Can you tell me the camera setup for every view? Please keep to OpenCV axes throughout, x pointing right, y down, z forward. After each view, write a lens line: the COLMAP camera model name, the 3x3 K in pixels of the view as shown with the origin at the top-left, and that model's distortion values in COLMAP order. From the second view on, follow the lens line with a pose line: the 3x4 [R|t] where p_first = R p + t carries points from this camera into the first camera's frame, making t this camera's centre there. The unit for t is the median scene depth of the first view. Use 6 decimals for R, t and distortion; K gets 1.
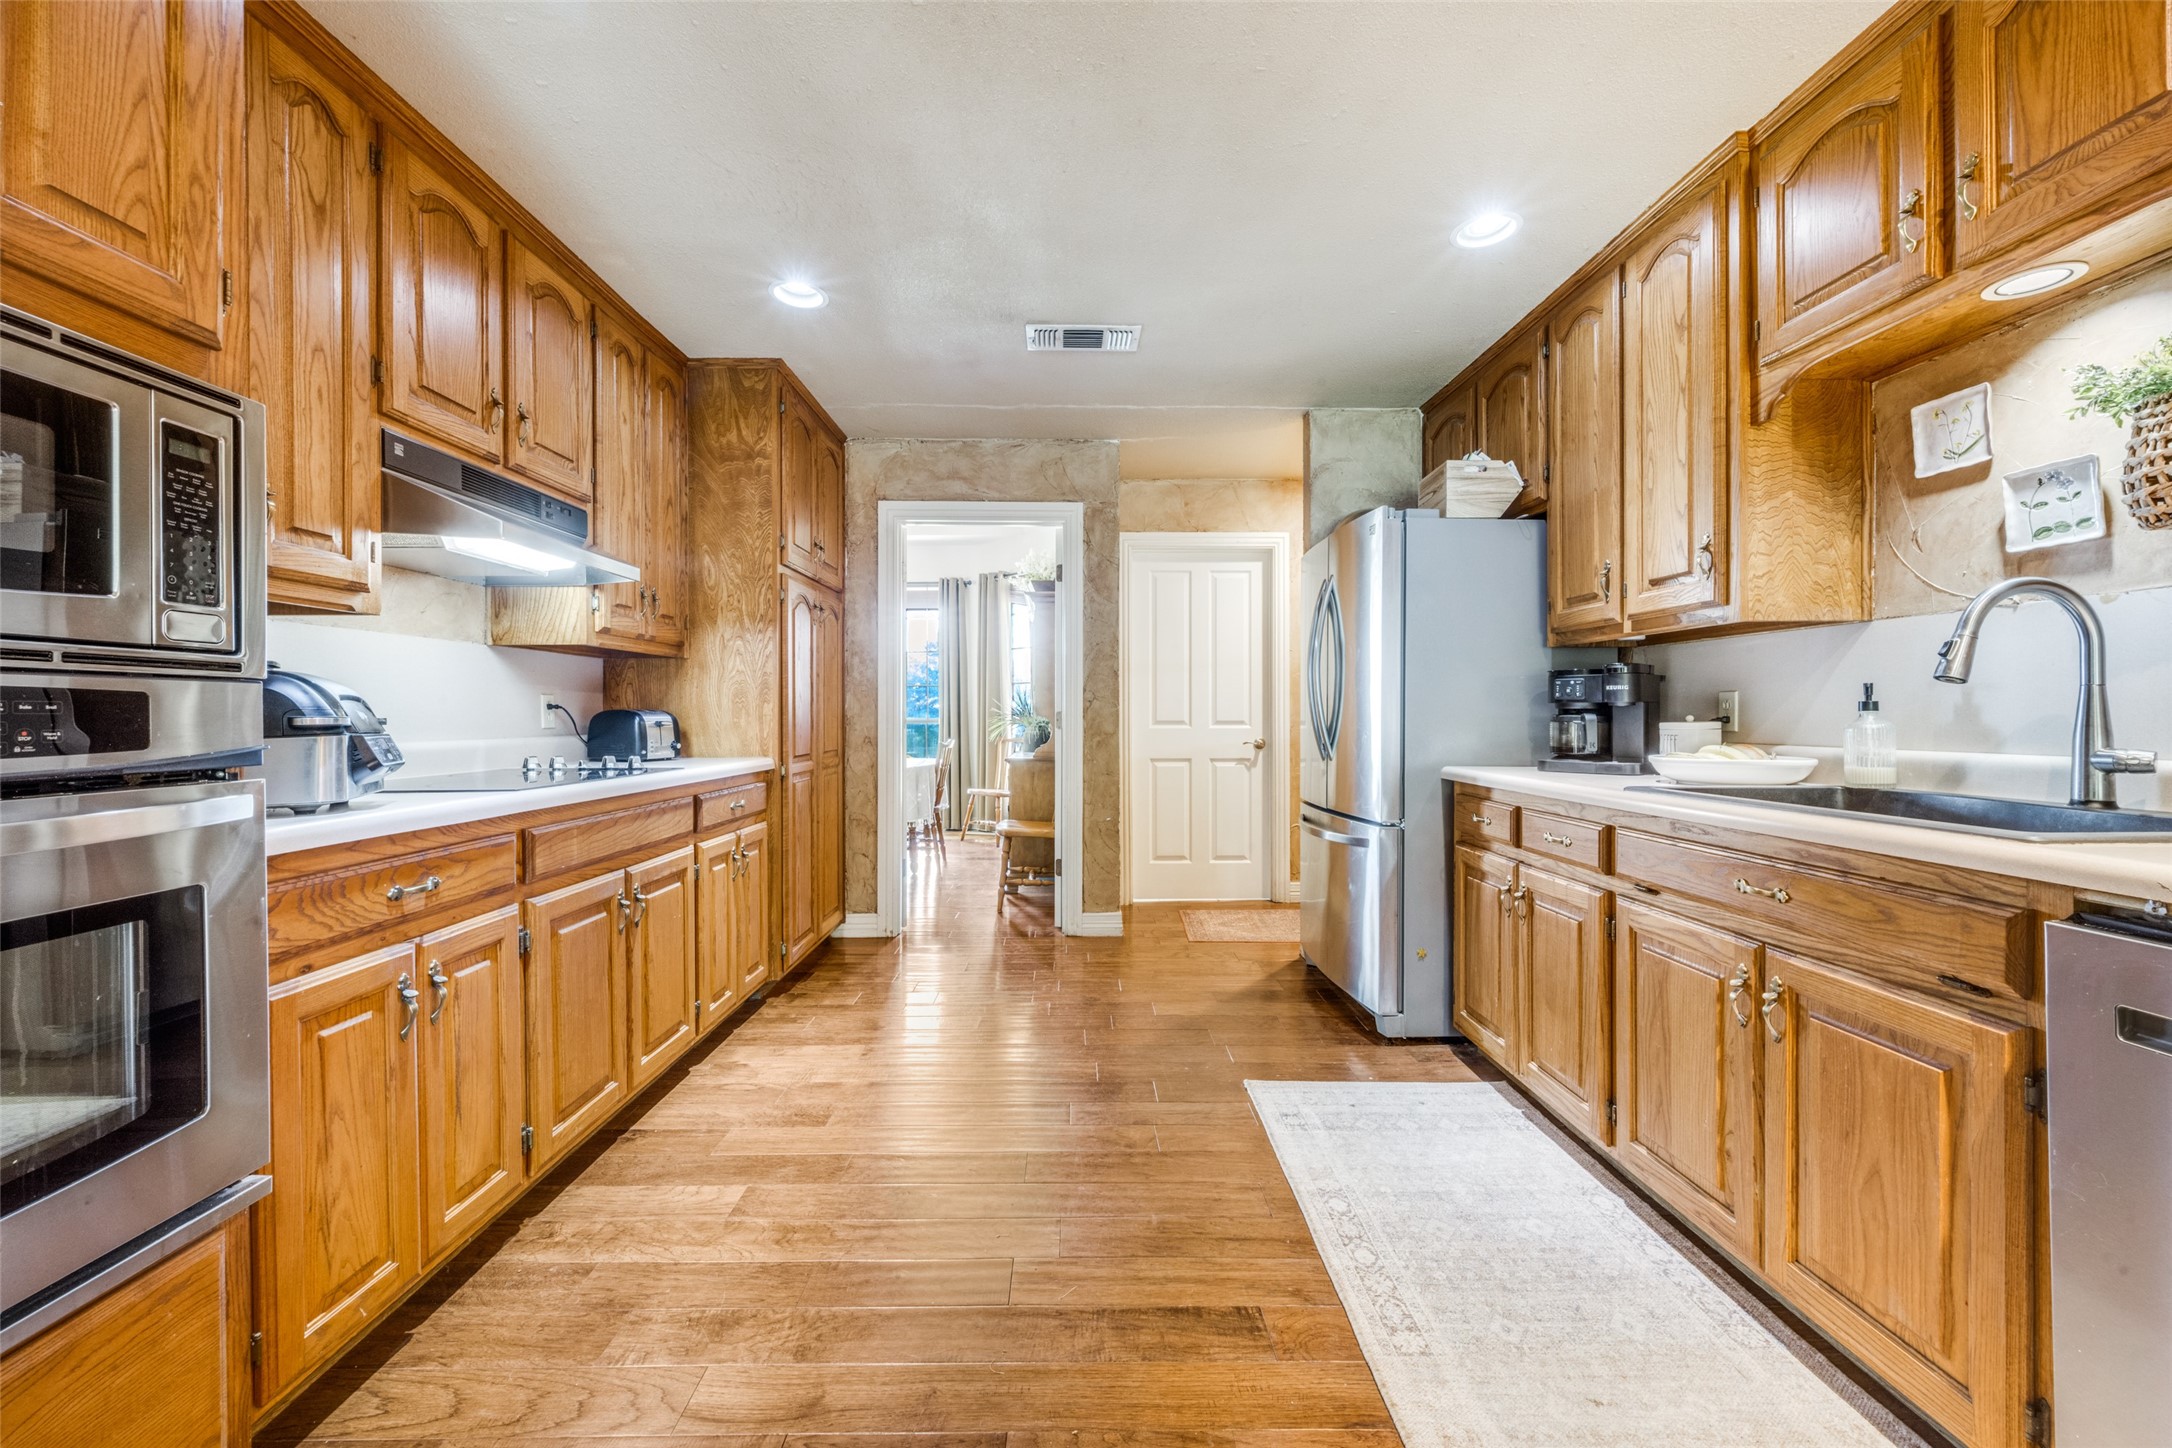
lens RADIAL K [[874.3, 0, 1086.0], [0, 874.3, 724.0], [0, 0, 1]] dist [-0.001757, 0.000391]
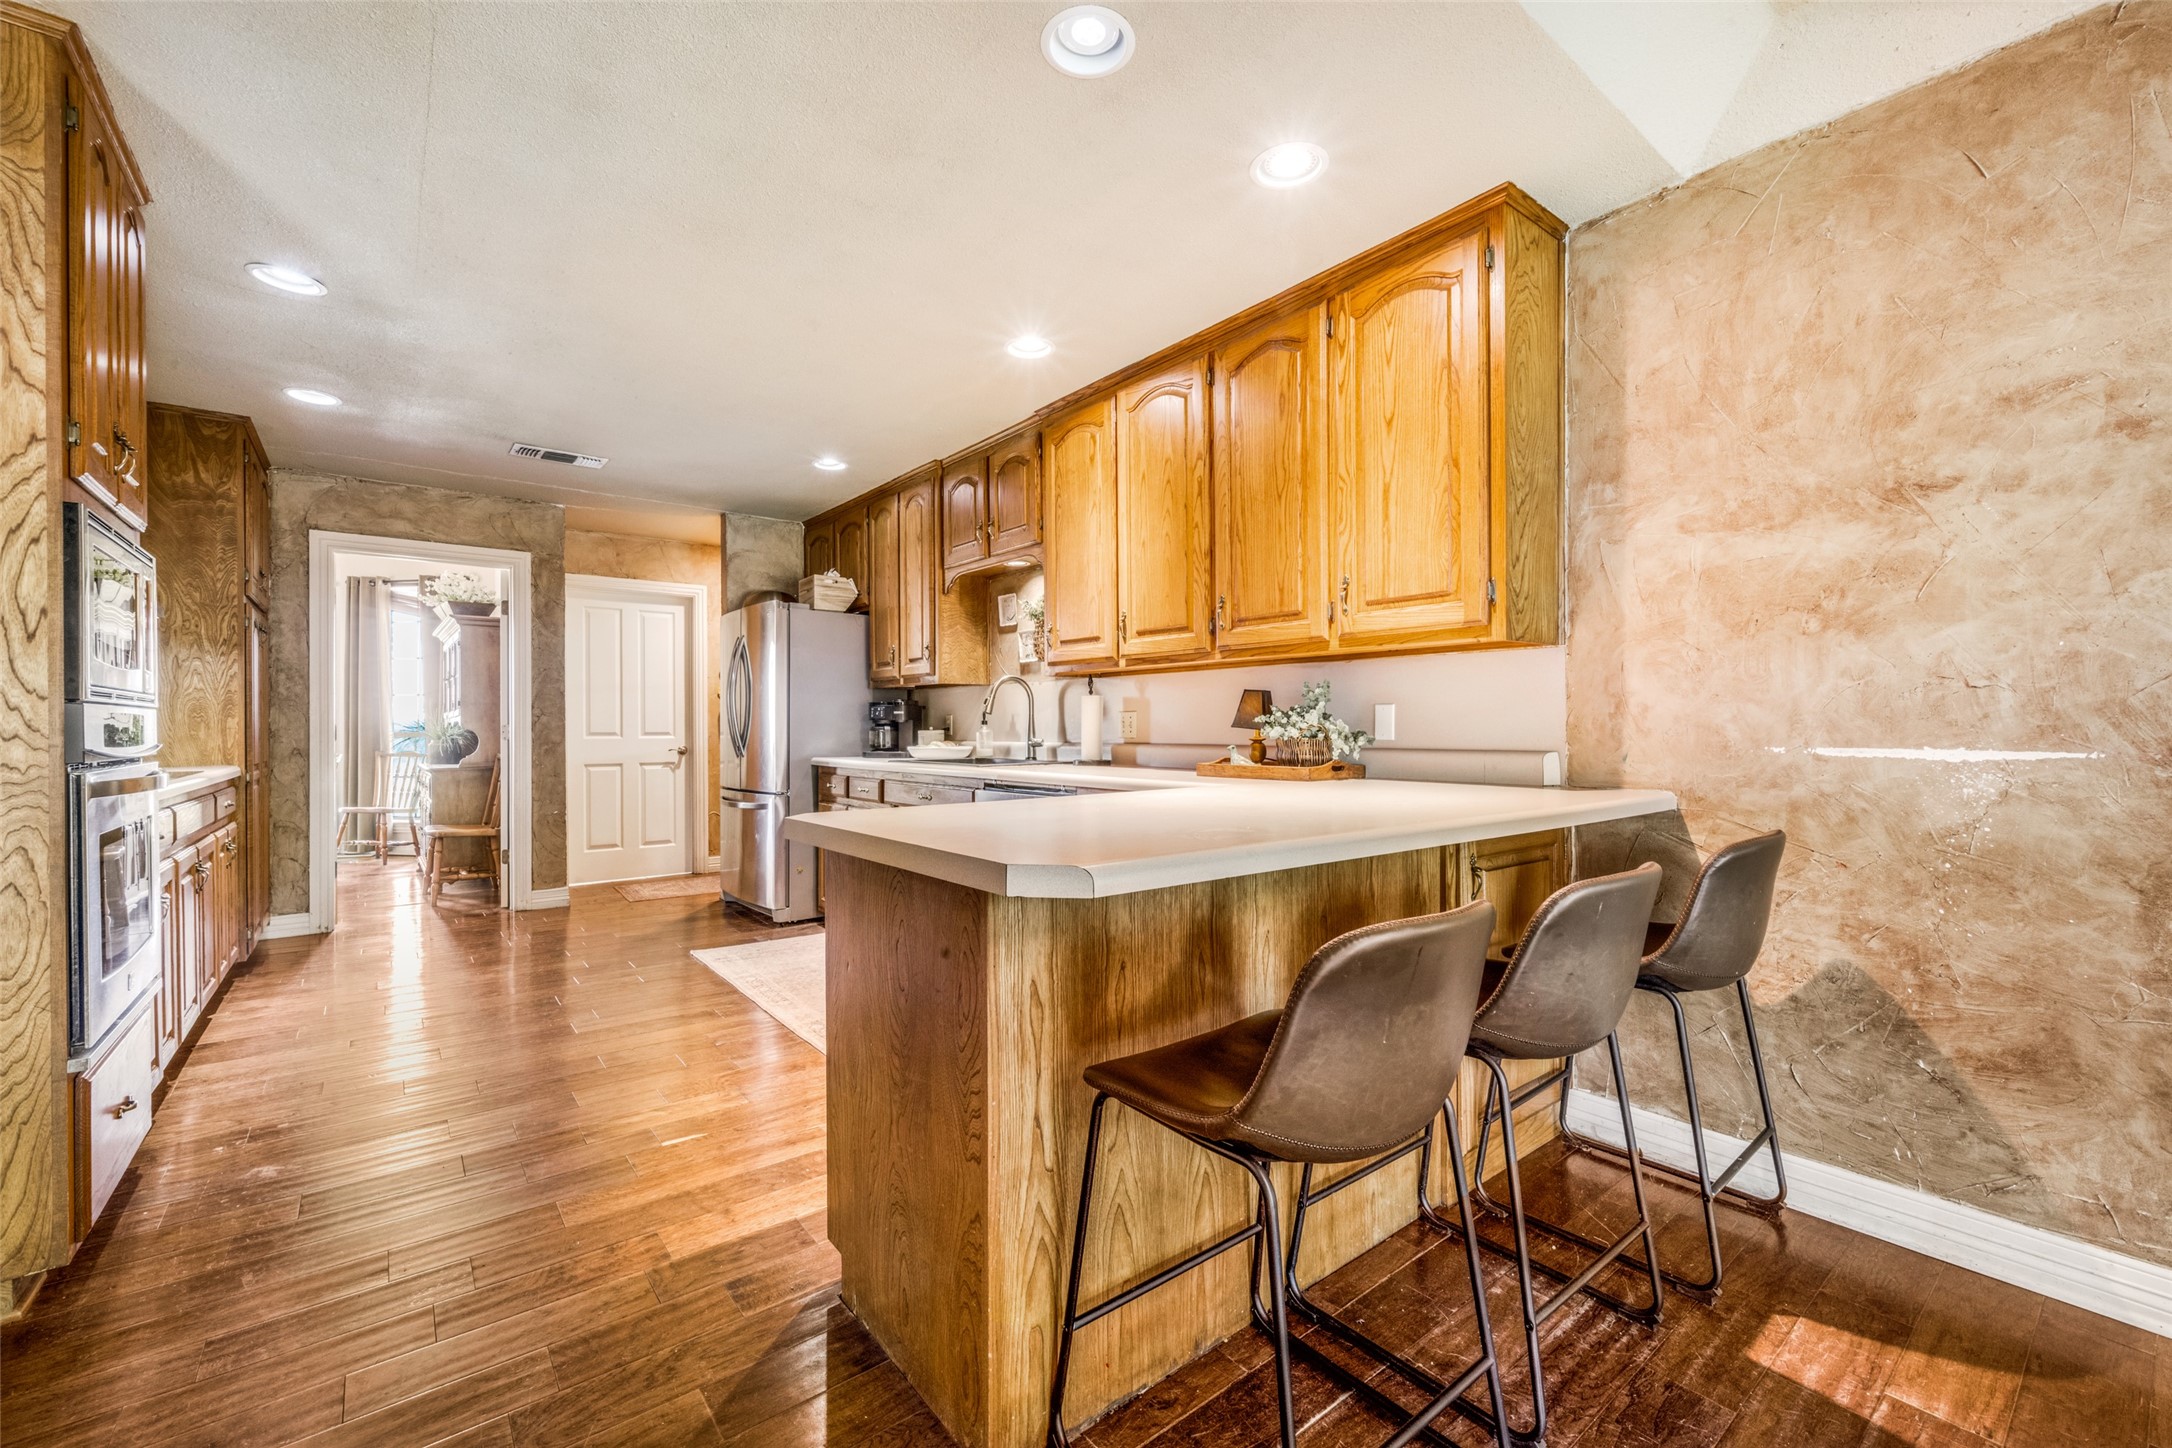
lens RADIAL K [[904.6, 0, 1086.0], [0, 904.6, 724.0], [0, 0, 1]] dist [-0.001540, -0.000150]
pose [[0.799365, 0.000608, 0.600845, -0.182346], [0.008466, 0.999889, -0.012274, 0.008242], [-0.600786, 0.014898, 0.799271, -0.597503]]
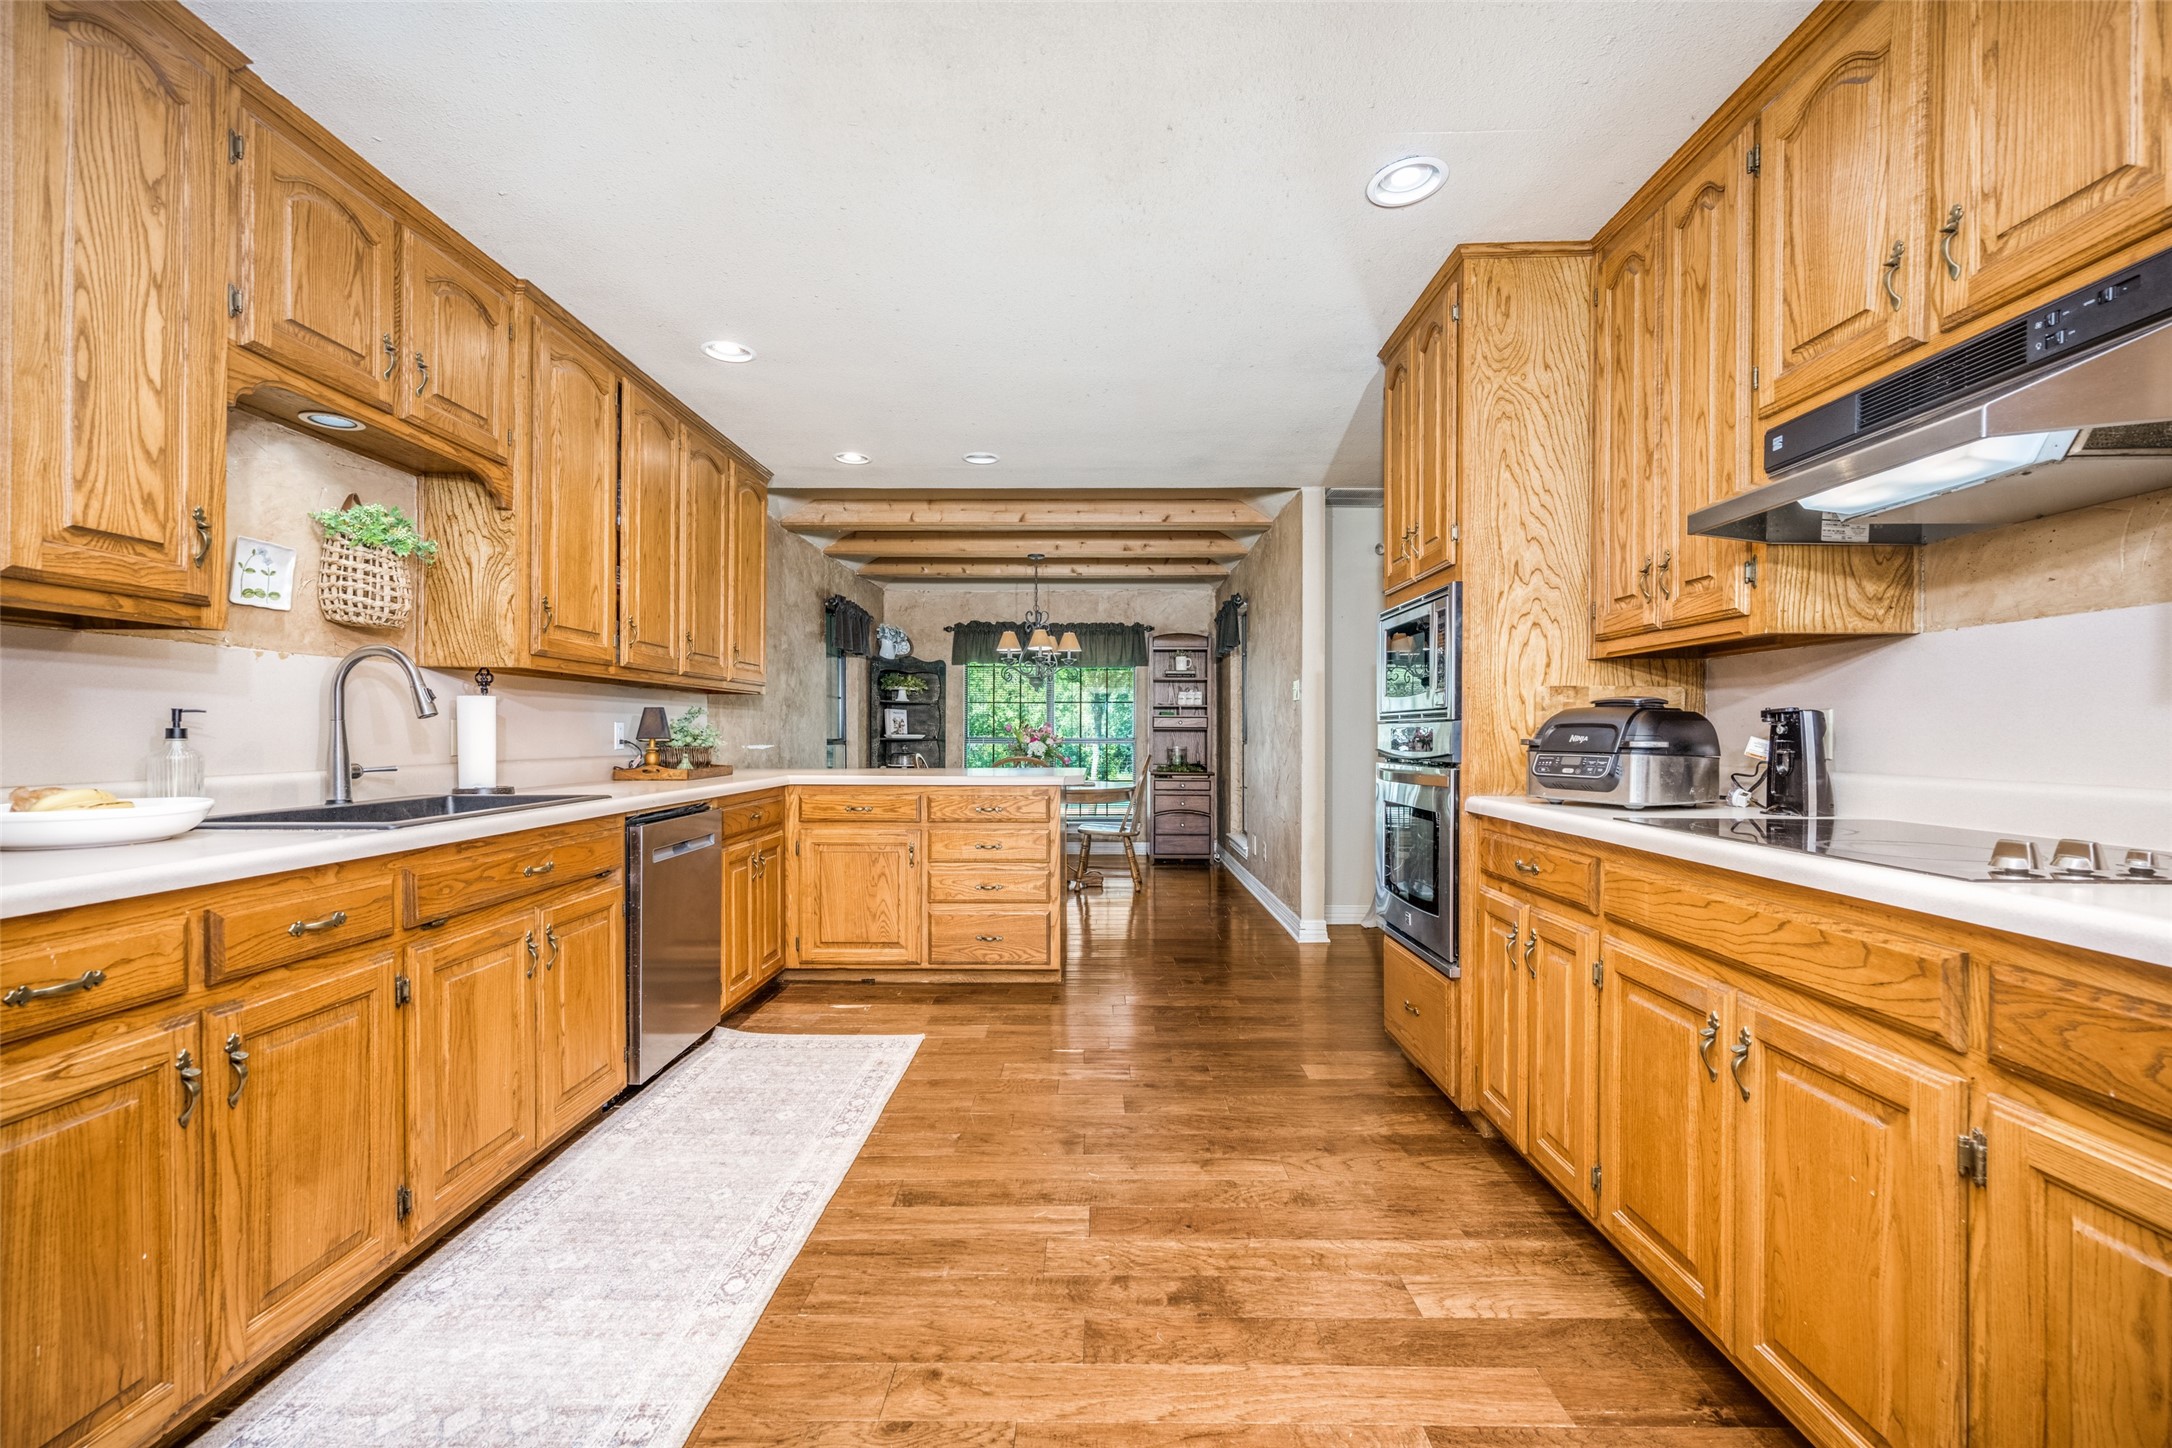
lens RADIAL K [[904.6, 0, 1086.0], [0, 904.6, 724.0], [0, 0, 1]] dist [-0.001540, -0.000150]
pose [[-0.999631, 0.002953, 0.026997, -0.055779], [0.003121, 0.999976, 0.006216, -0.018592], [-0.026978, 0.006298, -0.999616, 1.070482]]
